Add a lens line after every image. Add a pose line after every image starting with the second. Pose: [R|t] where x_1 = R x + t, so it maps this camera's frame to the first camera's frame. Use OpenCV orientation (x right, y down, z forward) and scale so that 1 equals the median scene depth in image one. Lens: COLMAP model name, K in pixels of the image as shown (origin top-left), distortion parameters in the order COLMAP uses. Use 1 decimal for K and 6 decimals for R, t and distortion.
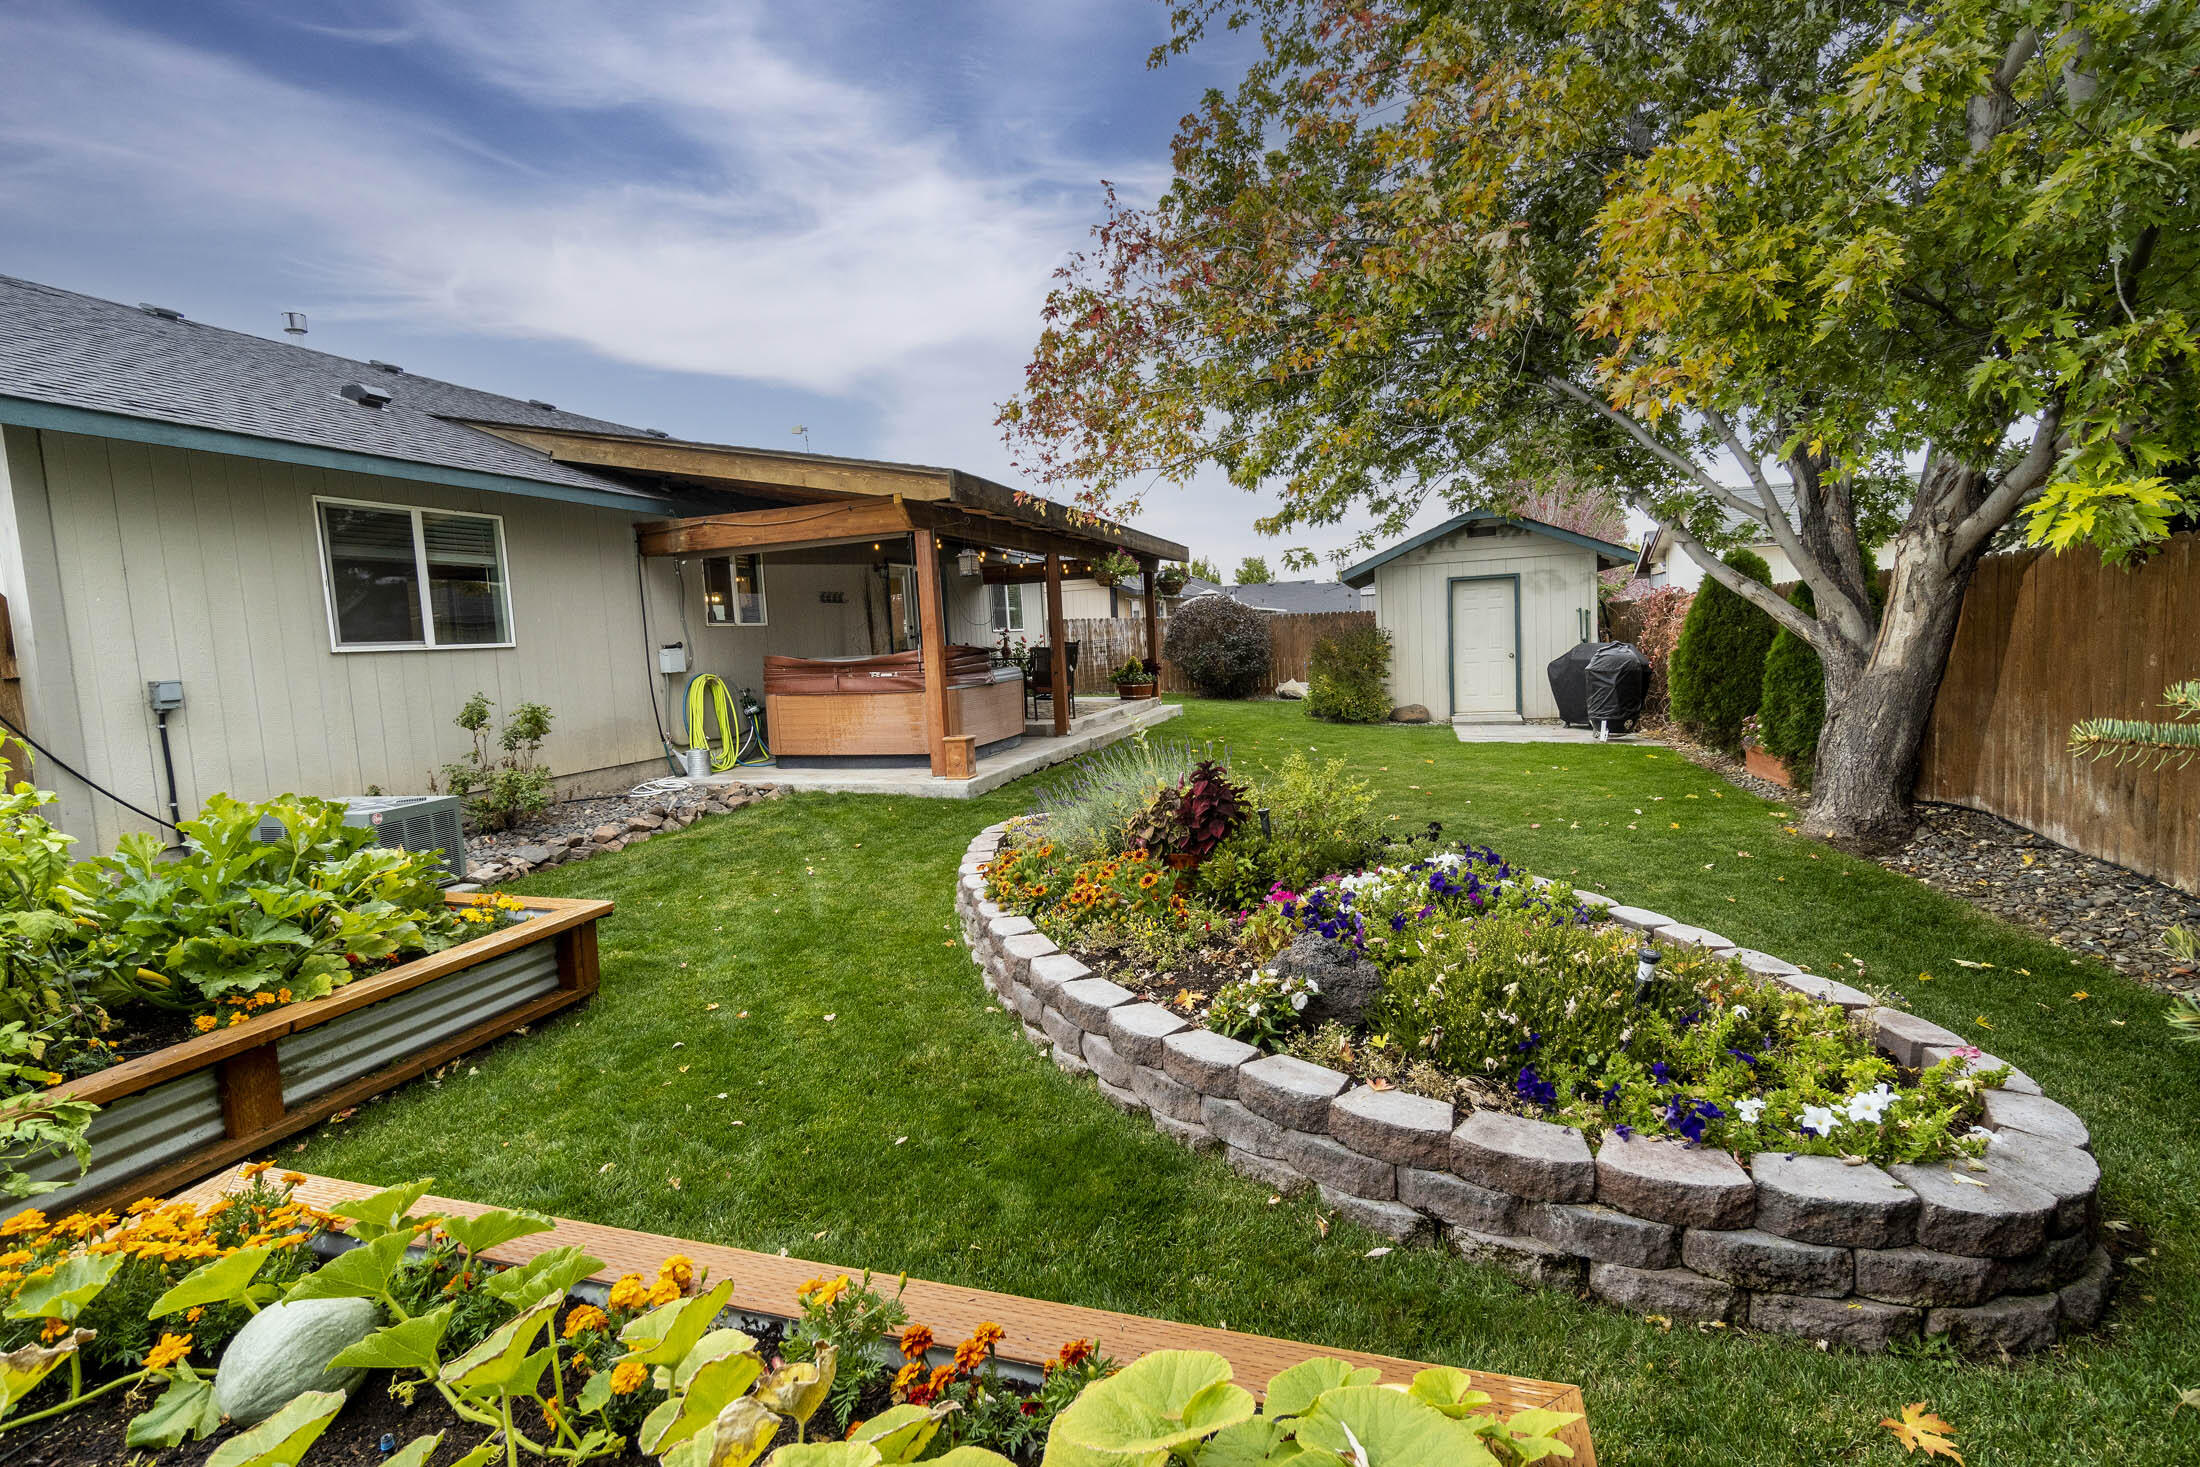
lens RADIAL K [[1052.9, 0, 1107.9], [0, 1052.9, 736.0], [0, 0, 1]] dist [-0.002829, -0.000034]
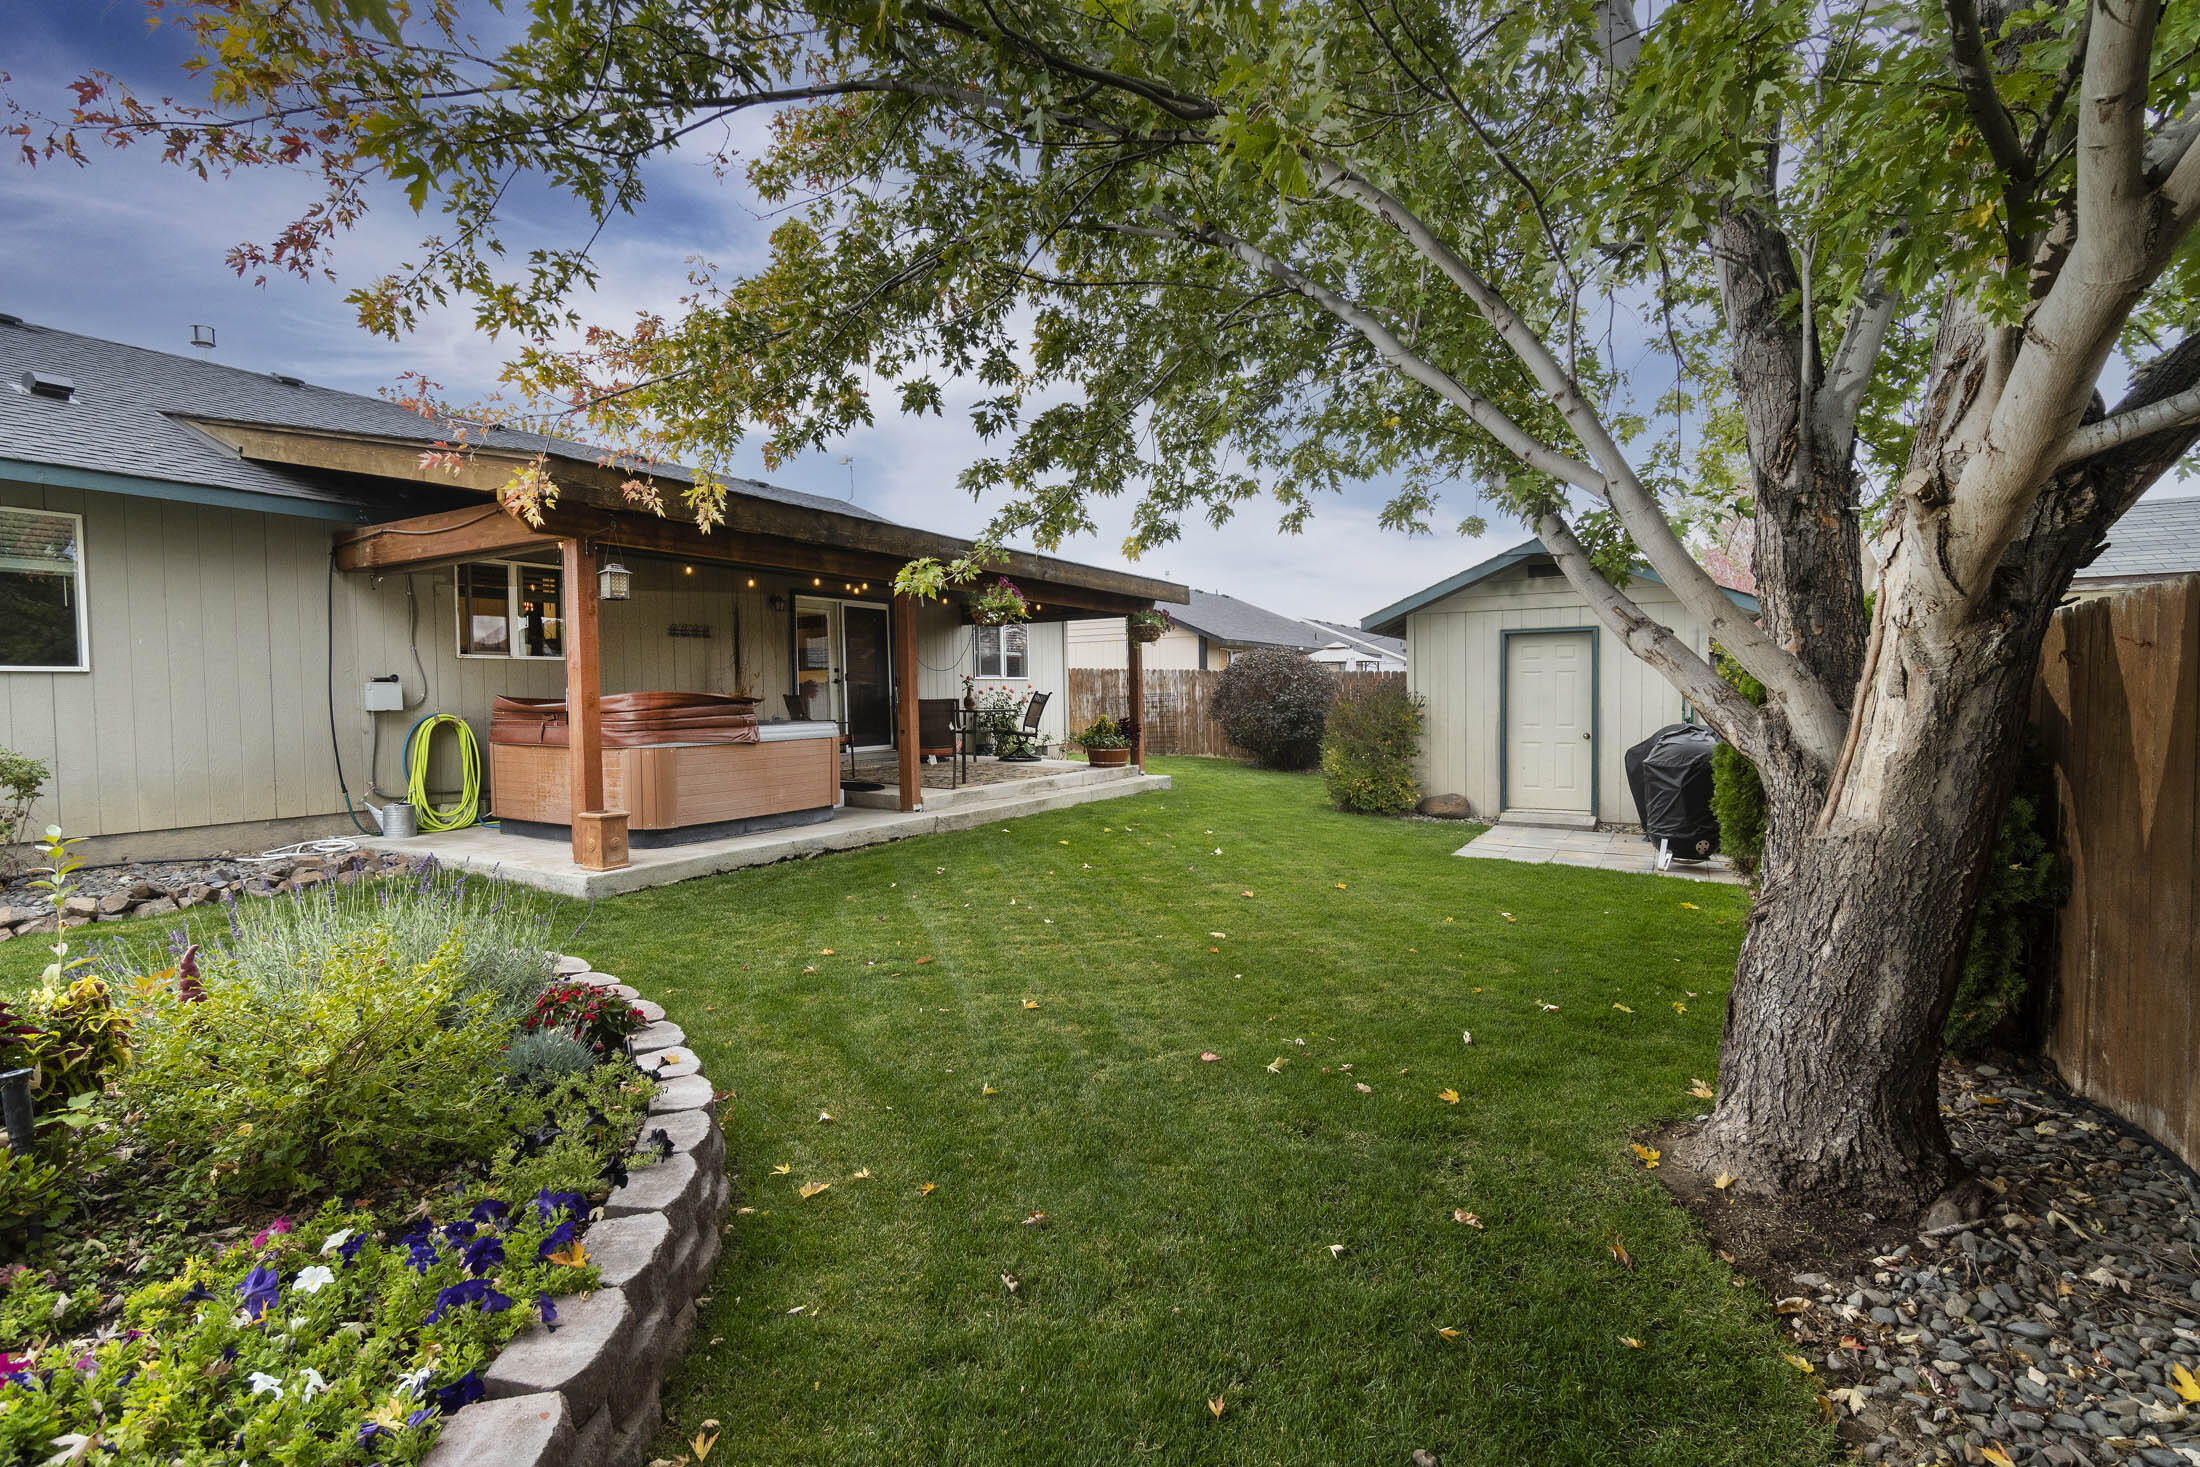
lens RADIAL K [[1052.9, 0, 1091.2], [0, 1052.9, 731.5], [0, 0, 1]] dist [-0.002829, -0.000034]
pose [[0.973679, 0.048109, -0.222790, 0.250977], [-0.059596, 0.997202, -0.045123, -0.030580], [0.219996, 0.057213, 0.973822, 0.238962]]
